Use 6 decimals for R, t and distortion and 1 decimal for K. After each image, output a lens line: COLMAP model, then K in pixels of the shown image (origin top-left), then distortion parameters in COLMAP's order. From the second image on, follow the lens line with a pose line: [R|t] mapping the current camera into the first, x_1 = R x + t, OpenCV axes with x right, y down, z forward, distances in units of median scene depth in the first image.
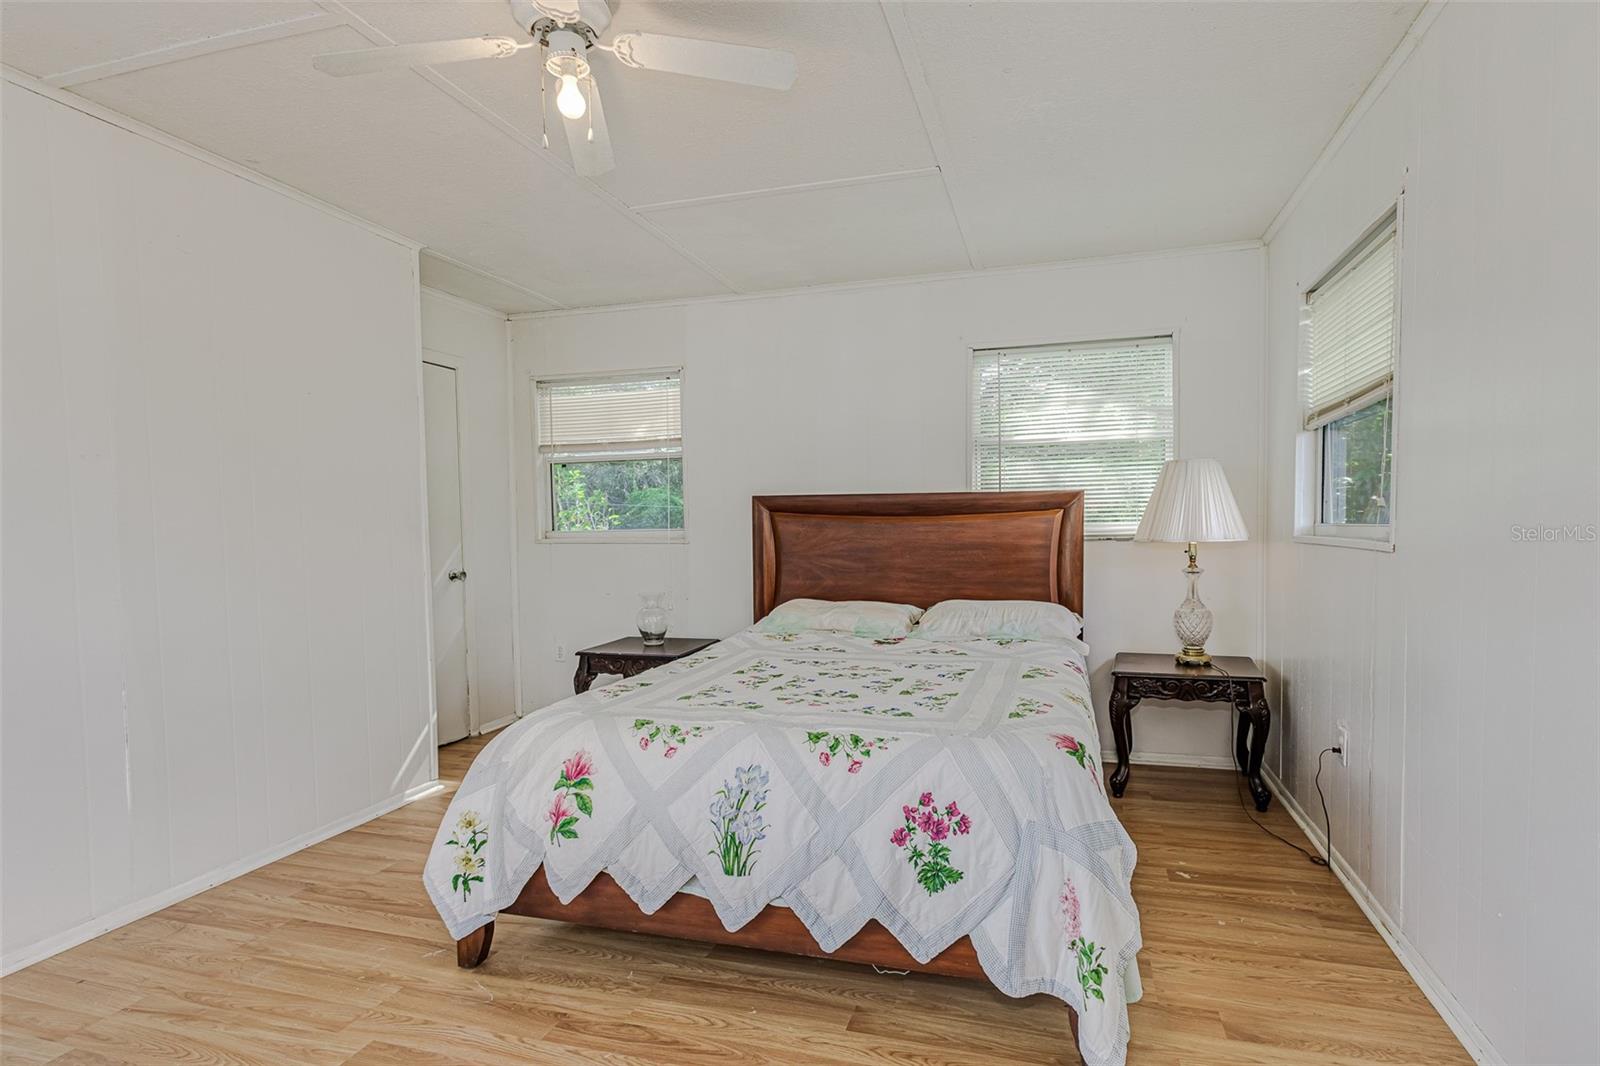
lens RADIAL K [[784.5, 0, 897.3], [0, 784.5, 564.2], [0, 0, 1]] dist [0.012052, -0.001561]
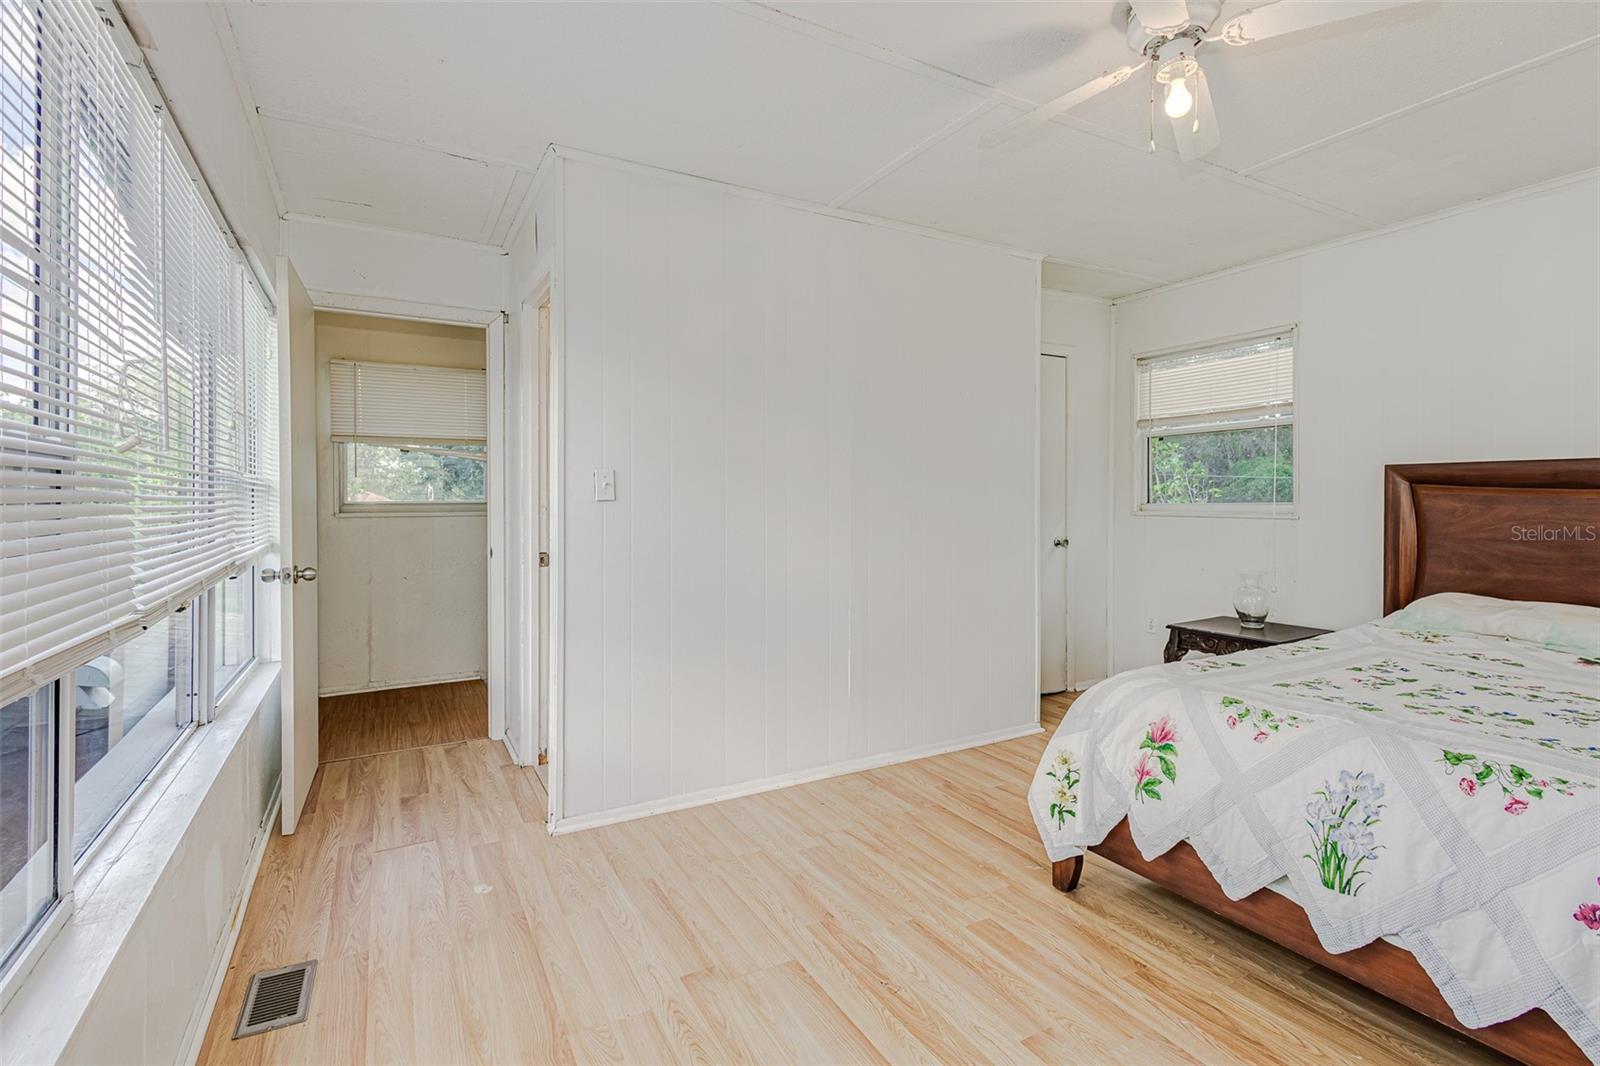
lens RADIAL K [[808.2, 0, 807.2], [0, 808.2, 503.4], [0, 0, 1]] dist [0.015270, -0.006346]
pose [[0.687406, 0.011915, -0.726175, 0.042647], [-0.042715, 0.998798, -0.024046, 0.003060], [0.725016, 0.047548, 0.687089, -0.085365]]
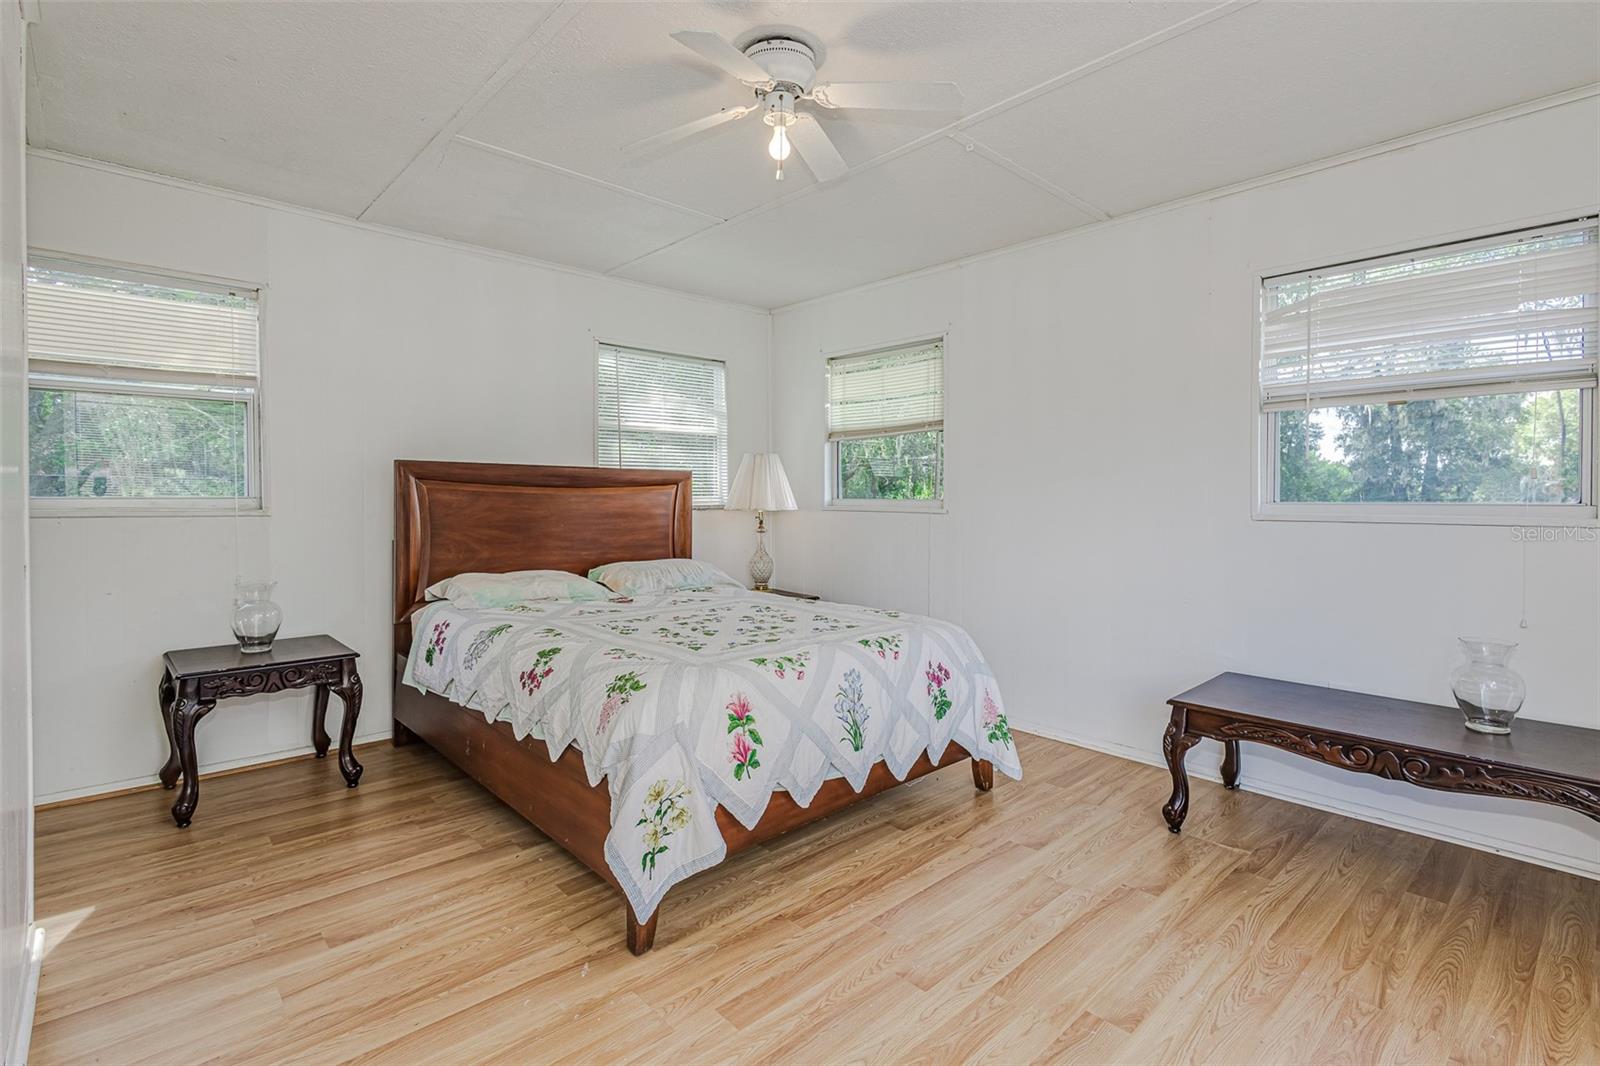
lens RADIAL K [[750.8, 0, 809.7], [0, 750.8, 508.0], [0, 0, 1]] dist [0.010349, -0.001301]
pose [[0.524190, 0.000632, 0.851601, -1.226285], [0.033975, 0.999188, -0.021654, -0.000317], [-0.850923, 0.040283, 0.523743, 0.331677]]
